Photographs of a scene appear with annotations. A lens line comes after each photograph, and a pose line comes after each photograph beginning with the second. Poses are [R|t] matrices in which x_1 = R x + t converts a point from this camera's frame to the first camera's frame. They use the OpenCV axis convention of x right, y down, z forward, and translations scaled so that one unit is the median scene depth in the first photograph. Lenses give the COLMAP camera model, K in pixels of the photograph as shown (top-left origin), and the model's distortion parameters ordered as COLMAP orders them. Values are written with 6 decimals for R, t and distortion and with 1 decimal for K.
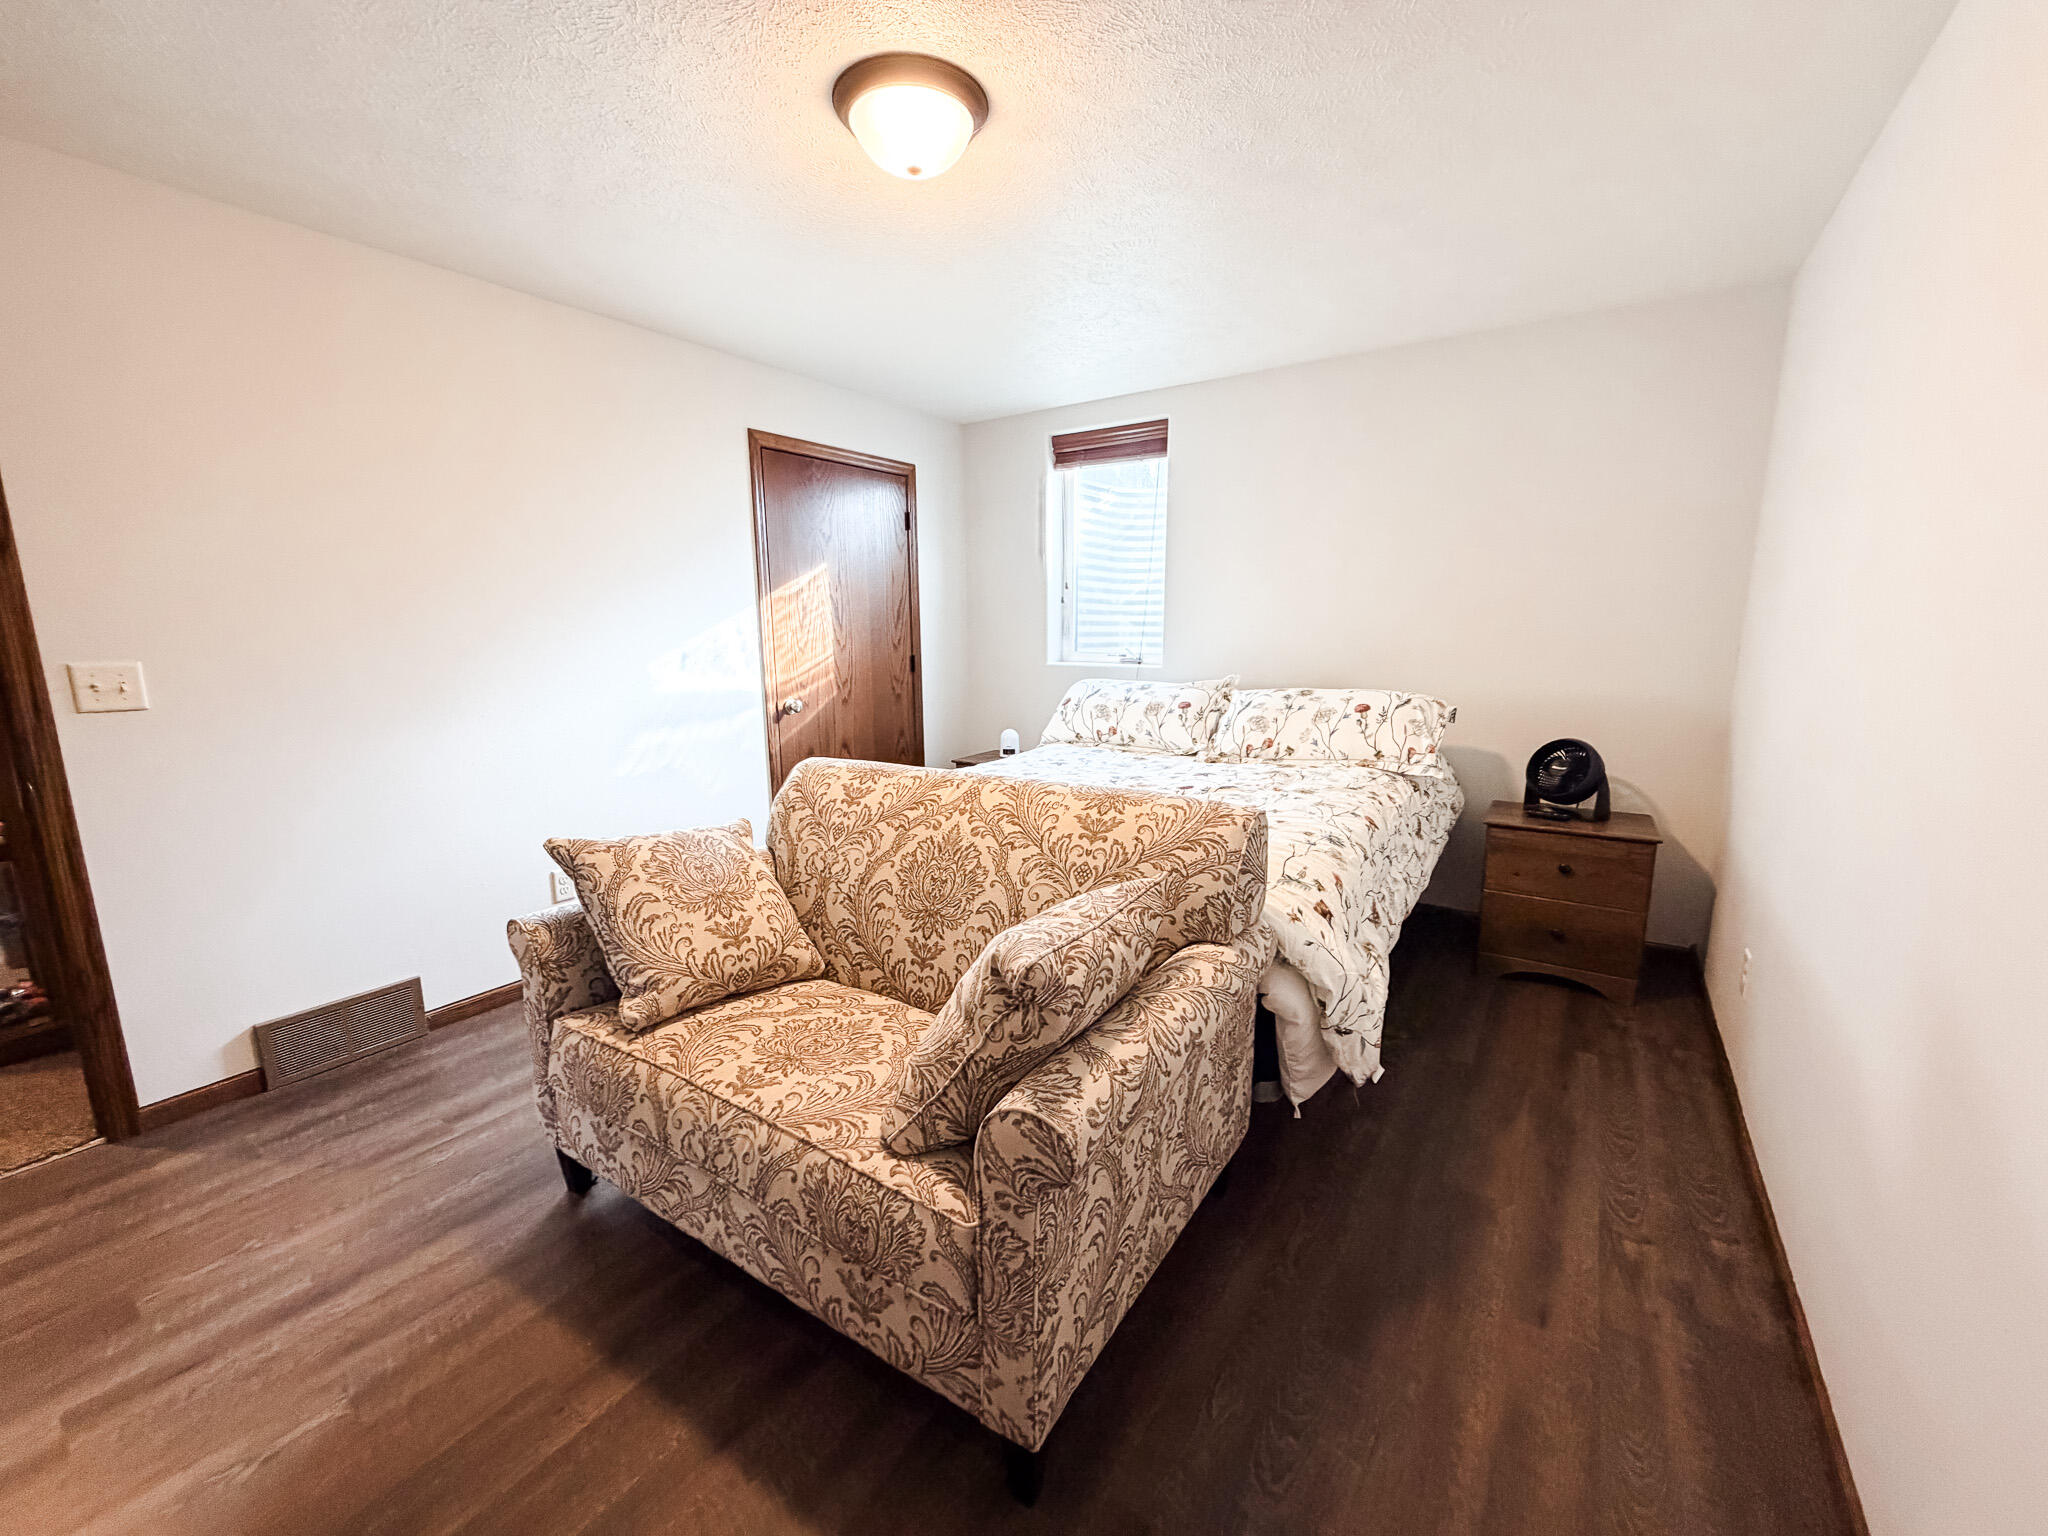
lens RADIAL K [[817.4, 0, 1021.4], [0, 817.4, 768.5], [0, 0, 1]] dist [0.001285, -0.000215]
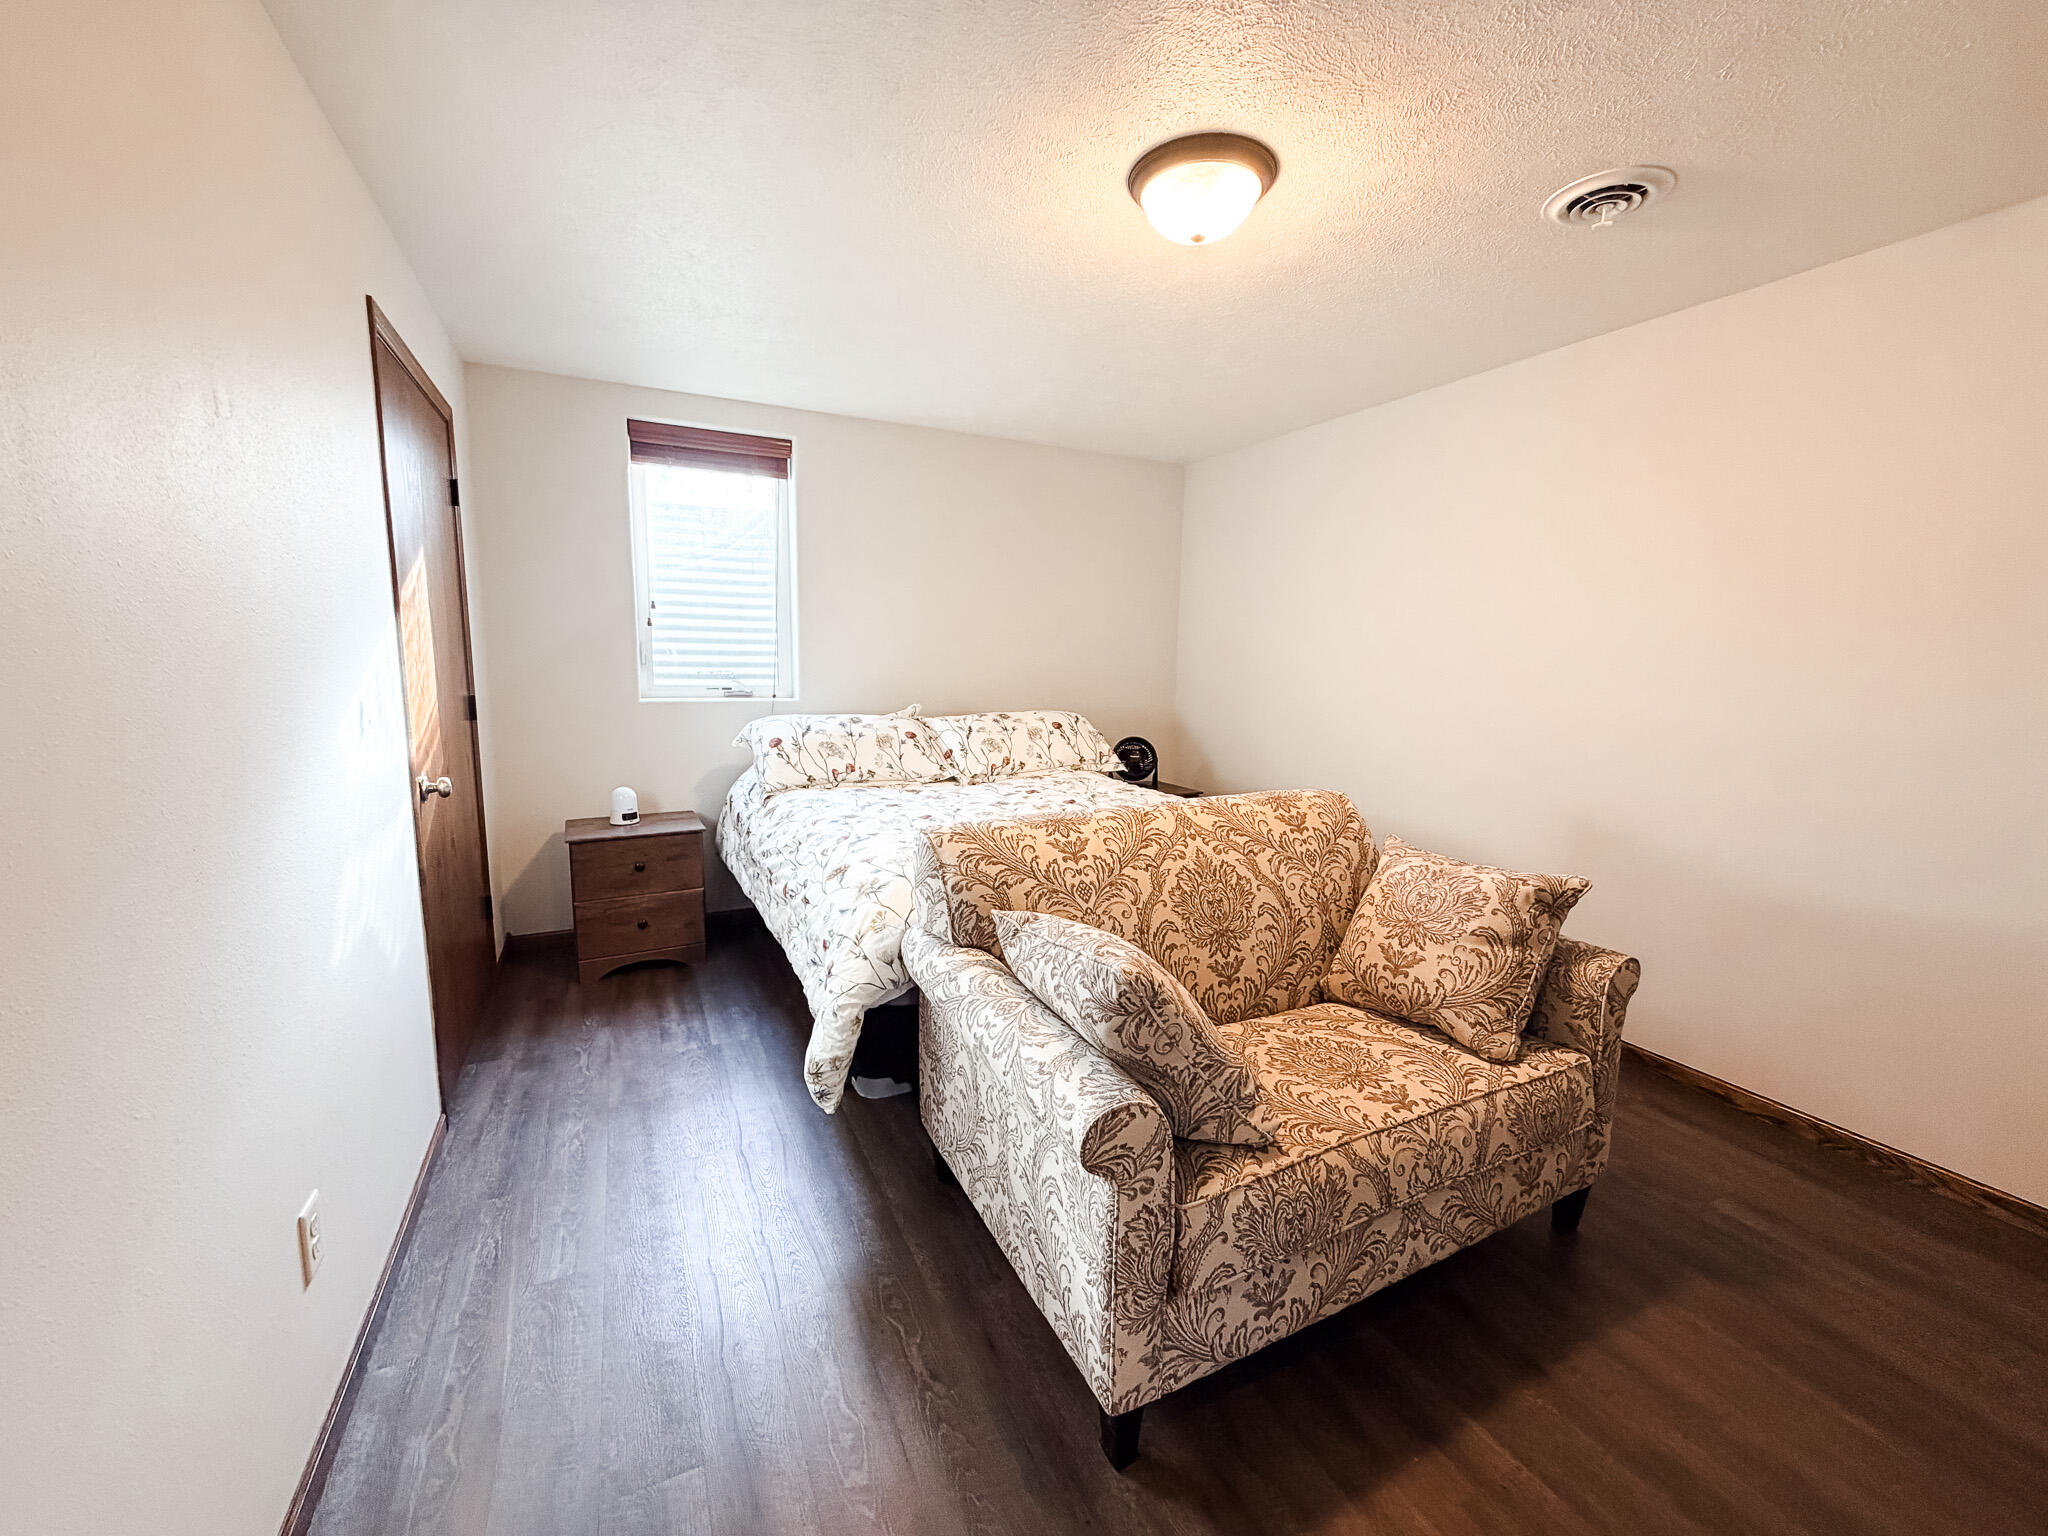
lens RADIAL K [[817.4, 0, 1020.2], [0, 817.4, 766.6], [0, 0, 1]] dist [0.001285, -0.000215]
pose [[0.488906, -0.105496, 0.865934, -1.138826], [0.132468, 0.990127, 0.045834, -0.121432], [-0.862220, 0.092300, 0.498054, 0.675758]]
